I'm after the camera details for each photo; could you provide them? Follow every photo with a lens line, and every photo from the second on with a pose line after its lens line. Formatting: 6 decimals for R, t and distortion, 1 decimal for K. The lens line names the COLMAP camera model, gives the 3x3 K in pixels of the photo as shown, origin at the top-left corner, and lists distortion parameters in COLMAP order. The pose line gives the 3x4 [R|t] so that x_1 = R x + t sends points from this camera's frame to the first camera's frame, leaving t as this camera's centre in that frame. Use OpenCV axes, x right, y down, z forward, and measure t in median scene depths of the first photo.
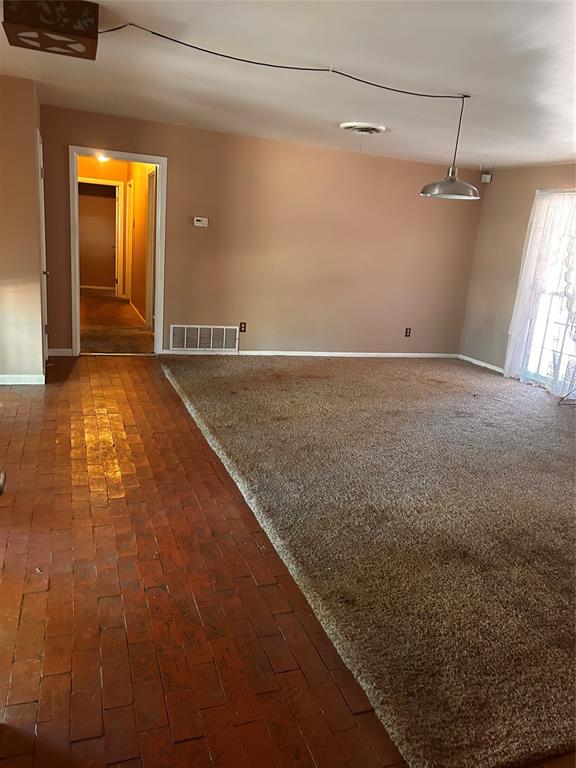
lens RADIAL K [[586.6, 0, 287.4], [0, 586.6, 379.1], [0, 0, 1]] dist [0.047313, -0.032799]
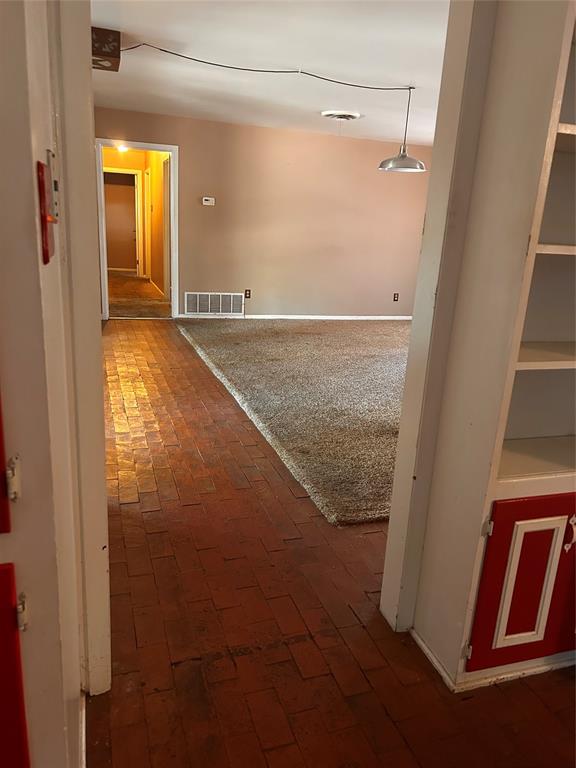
lens RADIAL K [[586.6, 0, 288.7], [0, 586.6, 389.5], [0, 0, 1]] dist [0.047313, -0.032799]
pose [[0.999235, -0.017172, -0.035144, 0.060207], [0.018376, 0.999245, 0.034227, 0.088309], [0.034530, -0.034847, 0.998796, -0.222129]]
